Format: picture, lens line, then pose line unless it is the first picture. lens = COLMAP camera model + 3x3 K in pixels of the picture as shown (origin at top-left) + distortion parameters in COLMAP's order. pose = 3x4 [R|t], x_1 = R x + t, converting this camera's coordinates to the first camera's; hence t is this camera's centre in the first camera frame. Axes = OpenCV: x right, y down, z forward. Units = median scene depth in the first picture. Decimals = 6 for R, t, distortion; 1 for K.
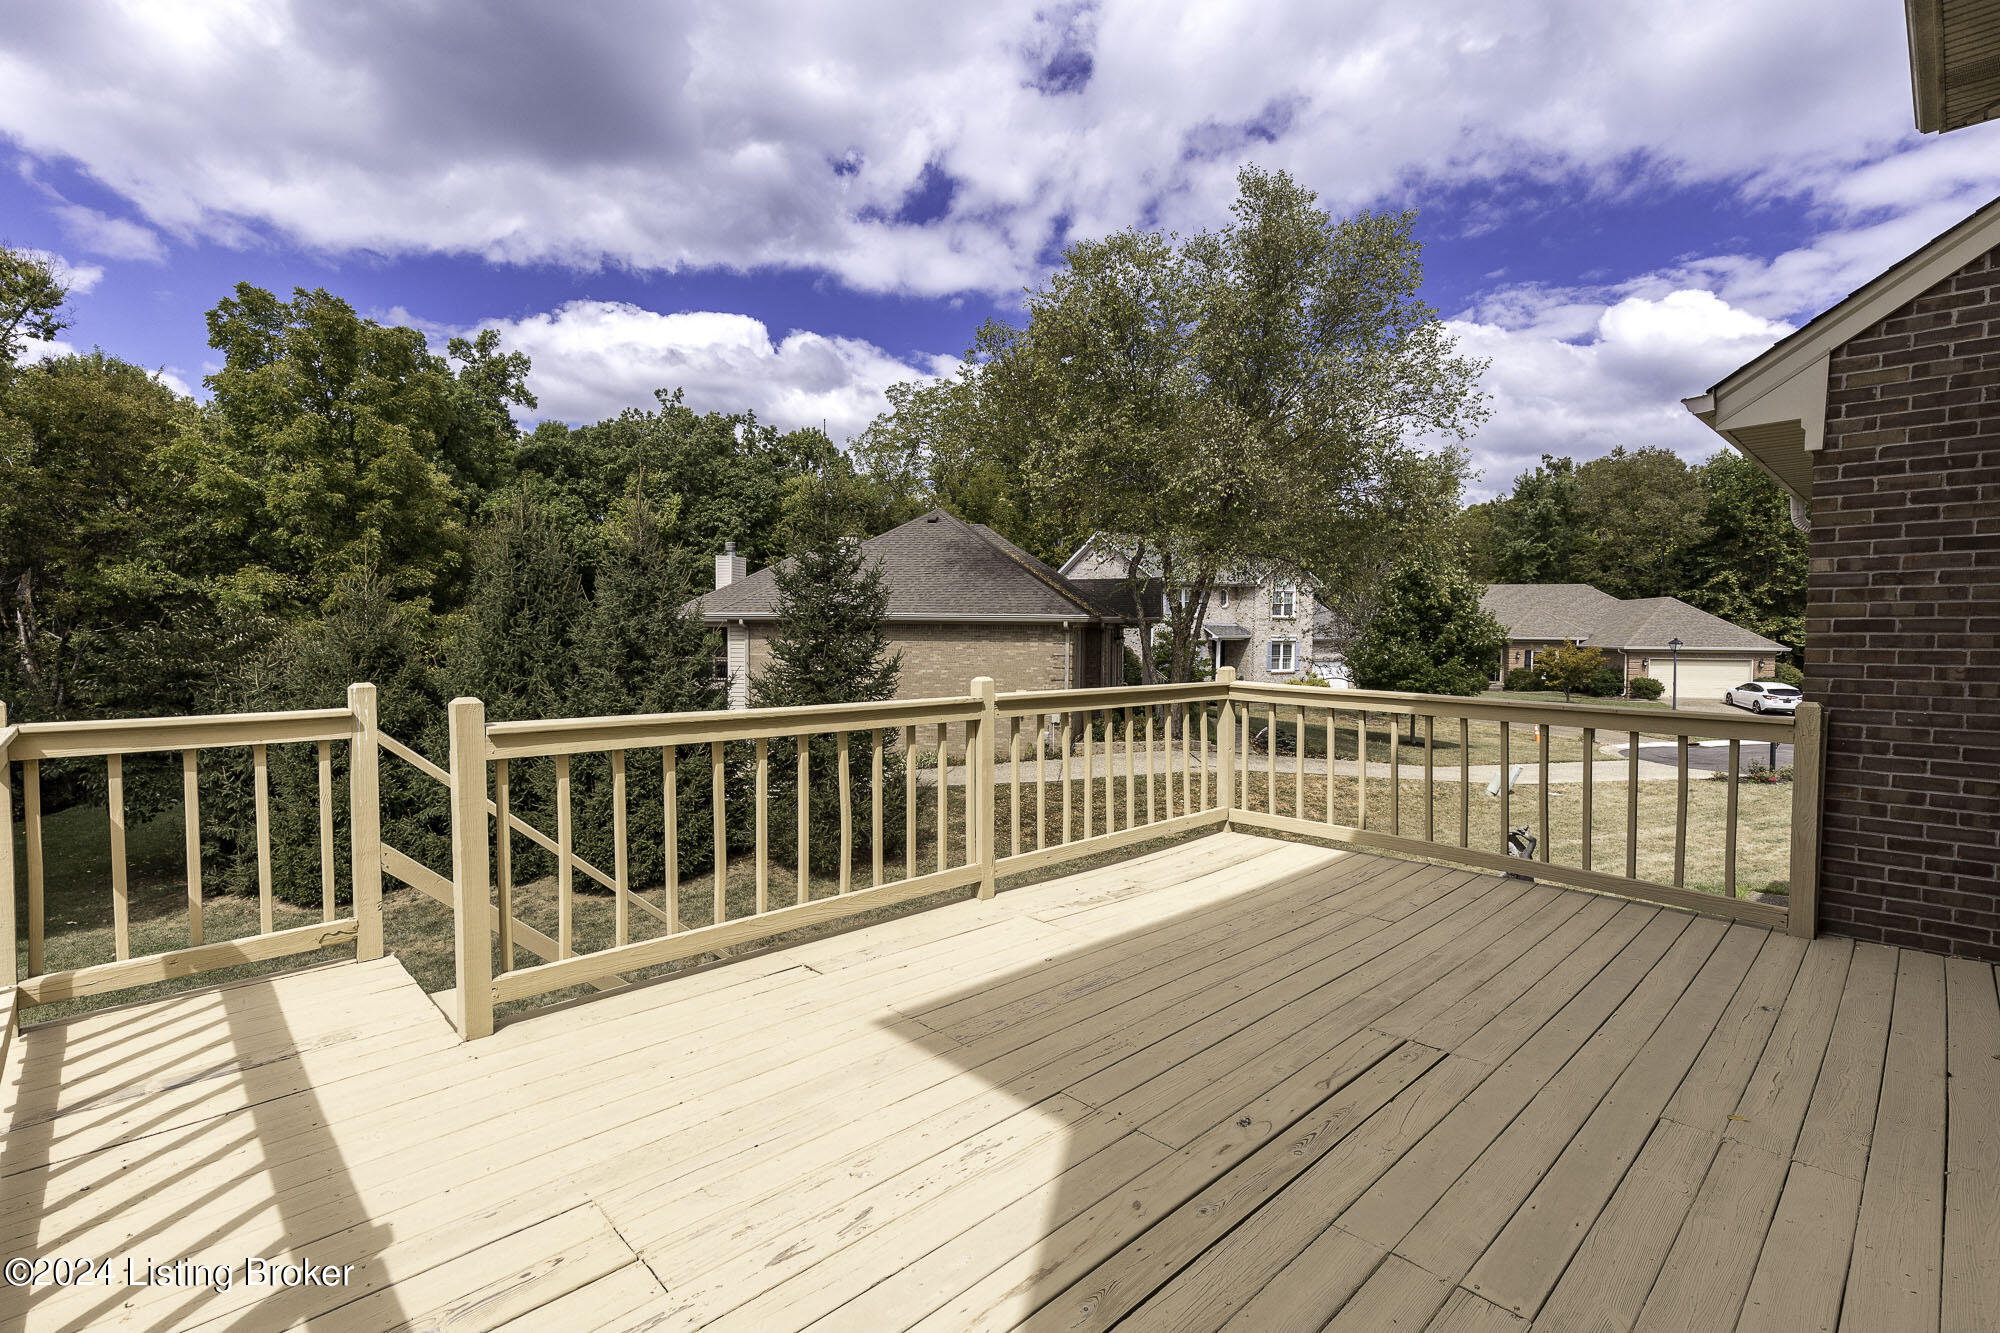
lens RADIAL K [[920.0, 0, 999.2], [0, 920.0, 665.1], [0, 0, 1]] dist [0.000976, -0.000063]
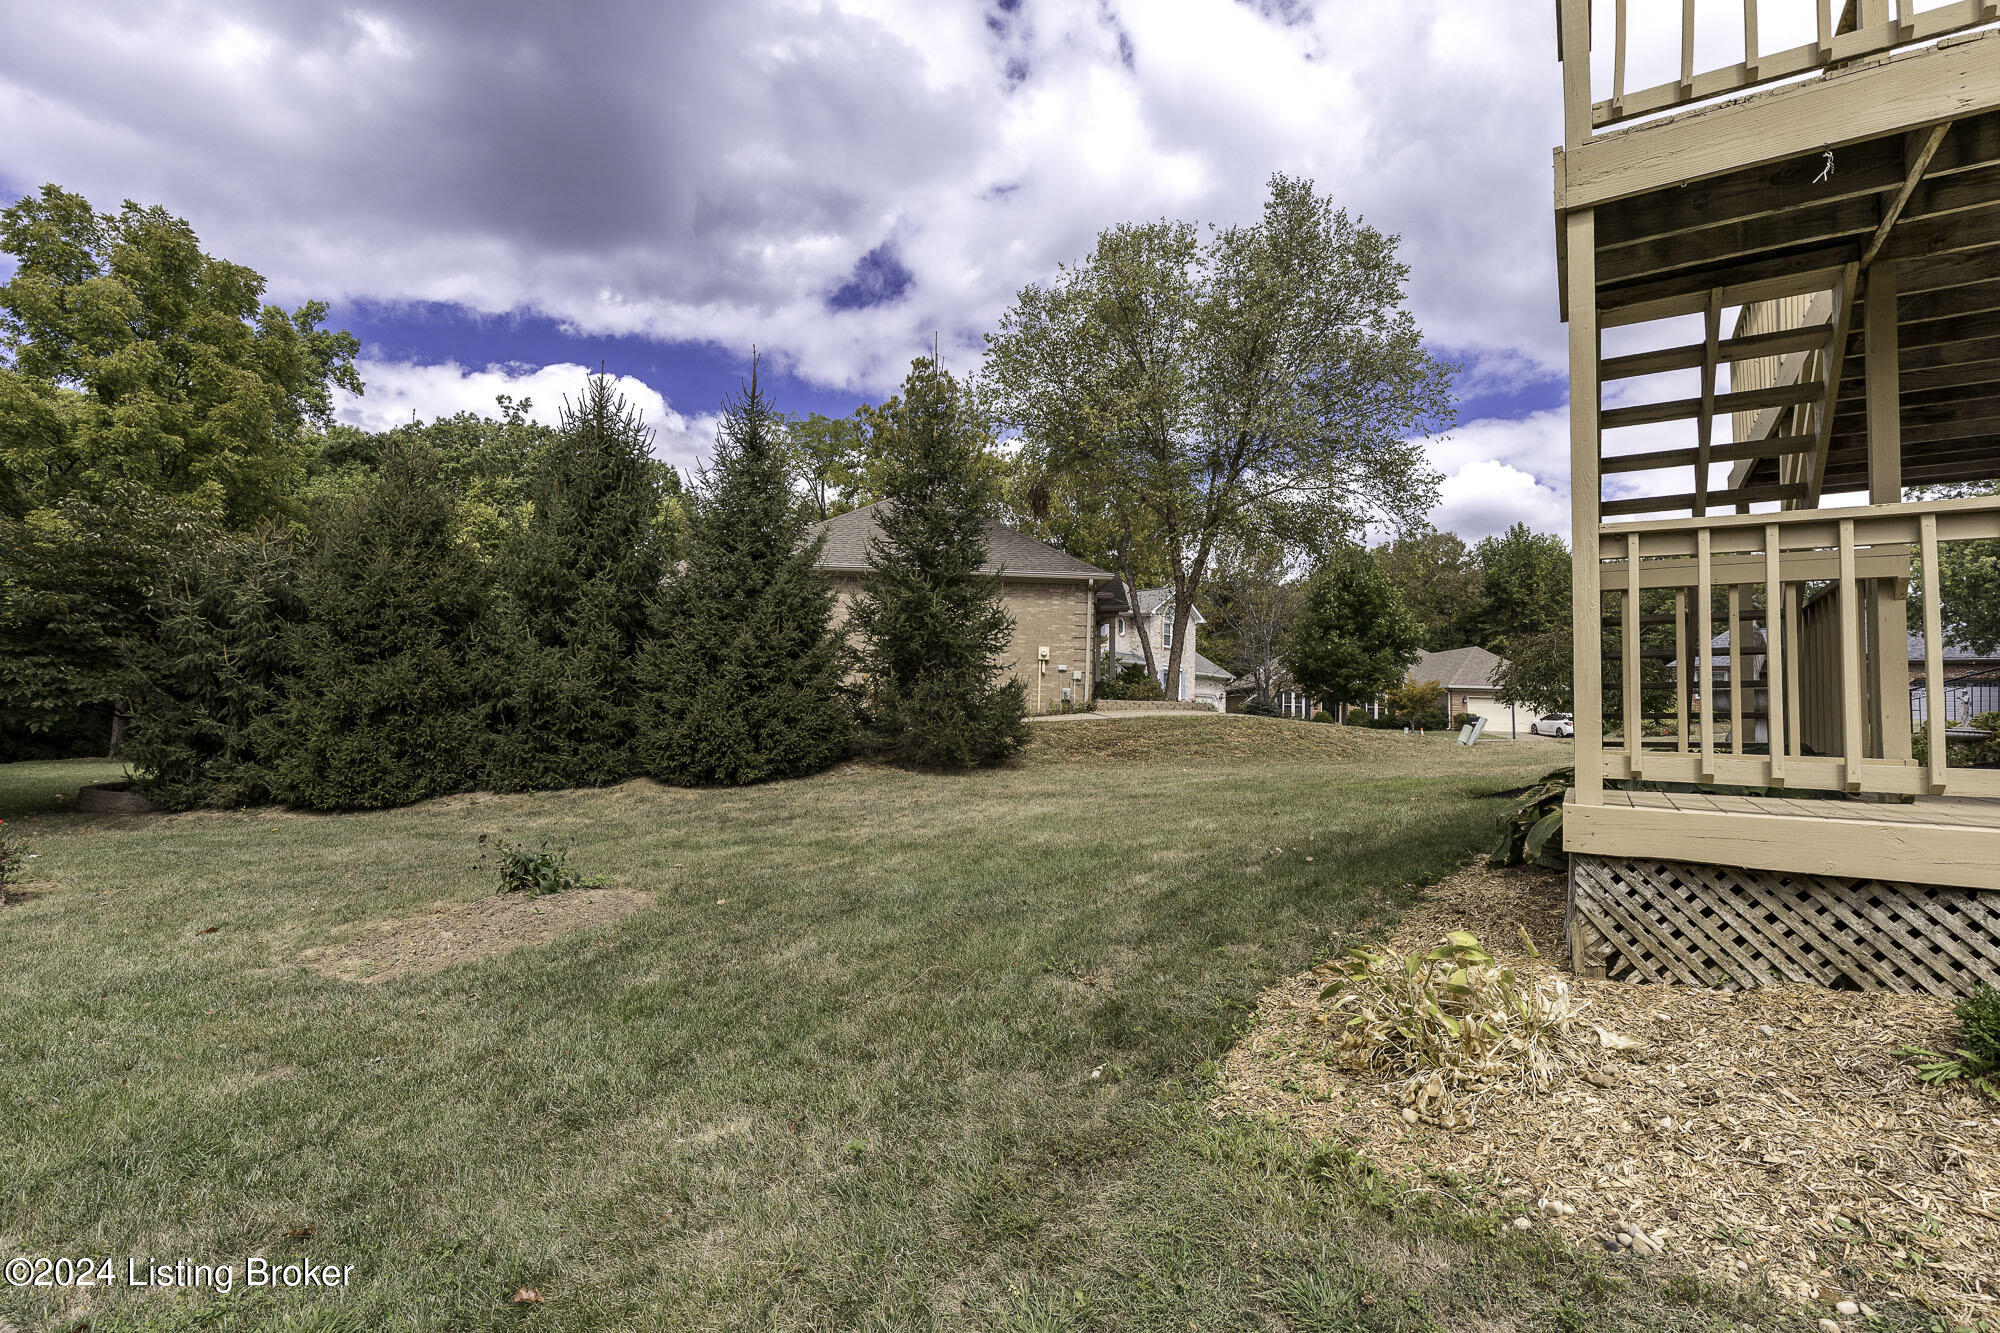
lens RADIAL K [[941.5, 0, 1003.3], [0, 941.5, 670.4], [0, 0, 1]] dist [0.000547, -0.000398]
pose [[0.971397, 0.028962, 0.235690, -0.166249], [-0.006969, 0.995584, -0.093616, 0.095303], [-0.237360, 0.089296, 0.967309, 0.006666]]
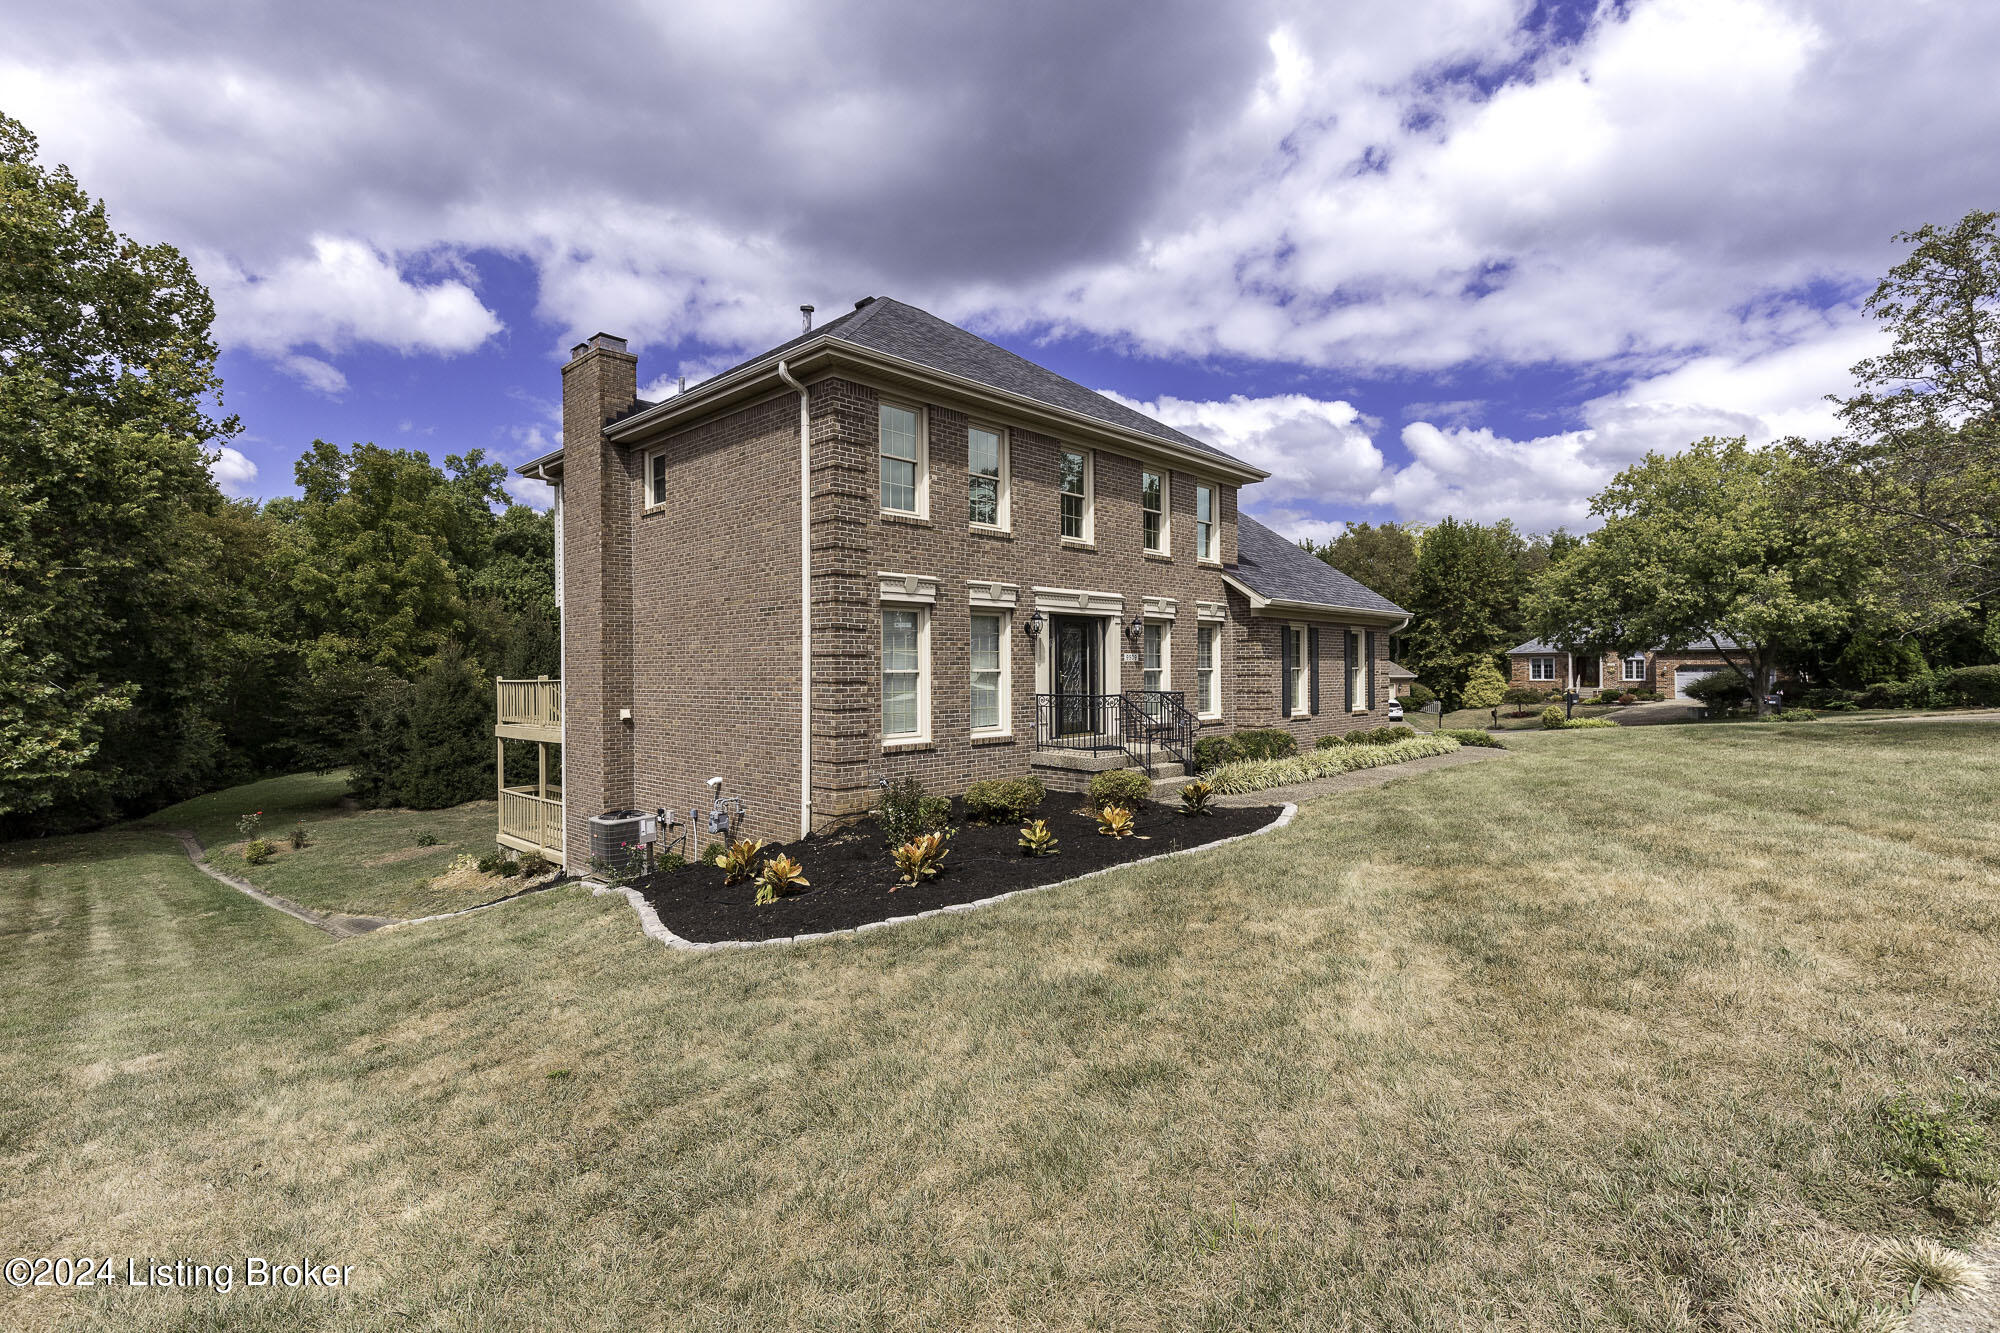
lens RADIAL K [[941.5, 0, 1003.3], [0, 941.5, 670.4], [0, 0, 1]] dist [0.000547, -0.000398]
pose [[0.999150, -0.014003, 0.038770, 0.198585], [0.015595, 0.999034, -0.041083, 0.027797], [-0.038158, 0.041652, 0.998403, -0.505745]]
